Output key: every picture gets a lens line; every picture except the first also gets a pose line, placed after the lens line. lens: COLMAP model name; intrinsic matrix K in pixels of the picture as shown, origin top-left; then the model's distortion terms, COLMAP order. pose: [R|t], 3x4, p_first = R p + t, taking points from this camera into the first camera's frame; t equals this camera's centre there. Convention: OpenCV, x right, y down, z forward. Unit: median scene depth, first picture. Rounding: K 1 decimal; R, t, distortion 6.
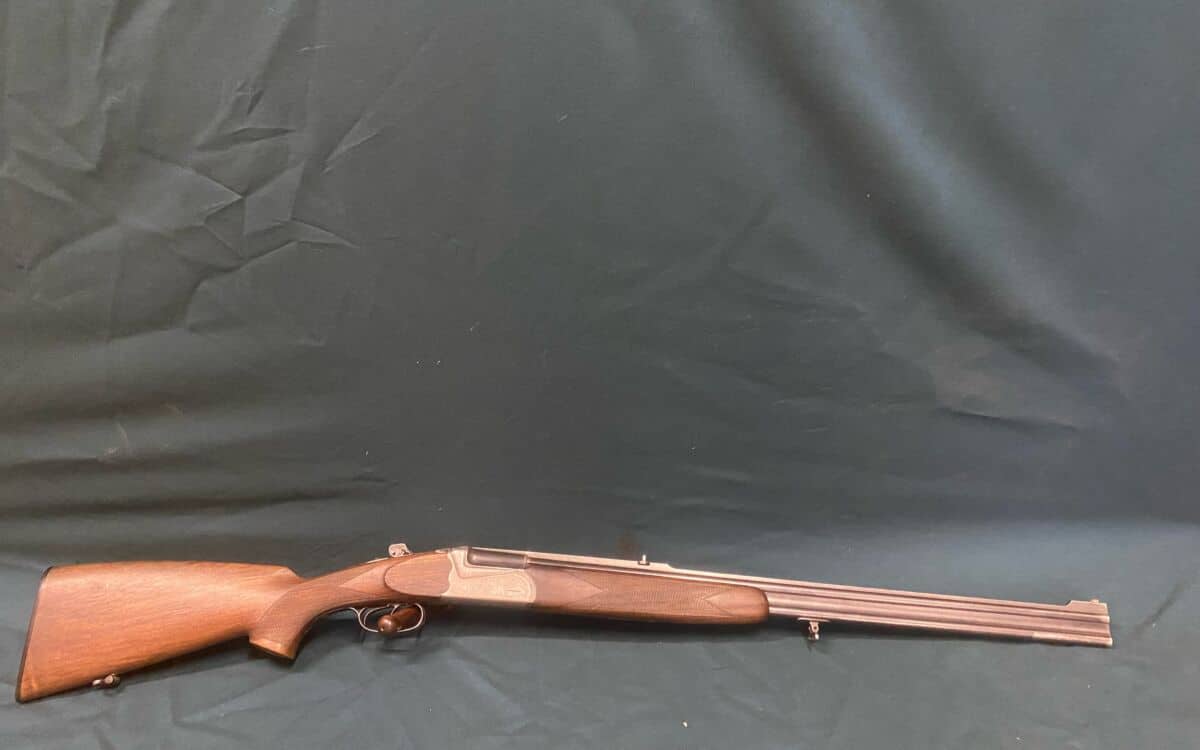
lens RADIAL K [[974.2, 0, 599.9], [0, 974.2, 332.1], [0, 0, 1]] dist [0.004510, -0.007640]
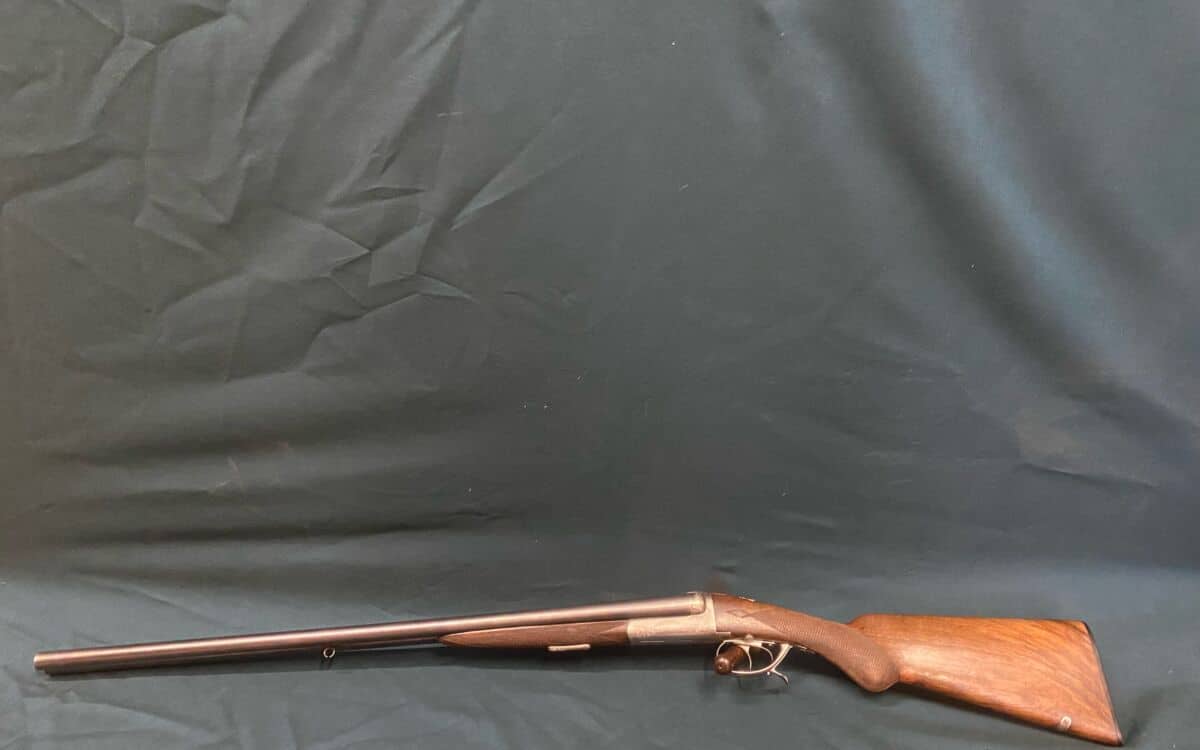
lens RADIAL K [[974.2, 0, 599.9], [0, 974.2, 332.1], [0, 0, 1]] dist [0.004510, -0.007640]
pose [[0.999615, 0.026425, 0.008512, -0.130051], [-0.026644, 0.999288, 0.026728, -0.087465], [-0.007799, -0.026945, 0.999606, -0.034551]]
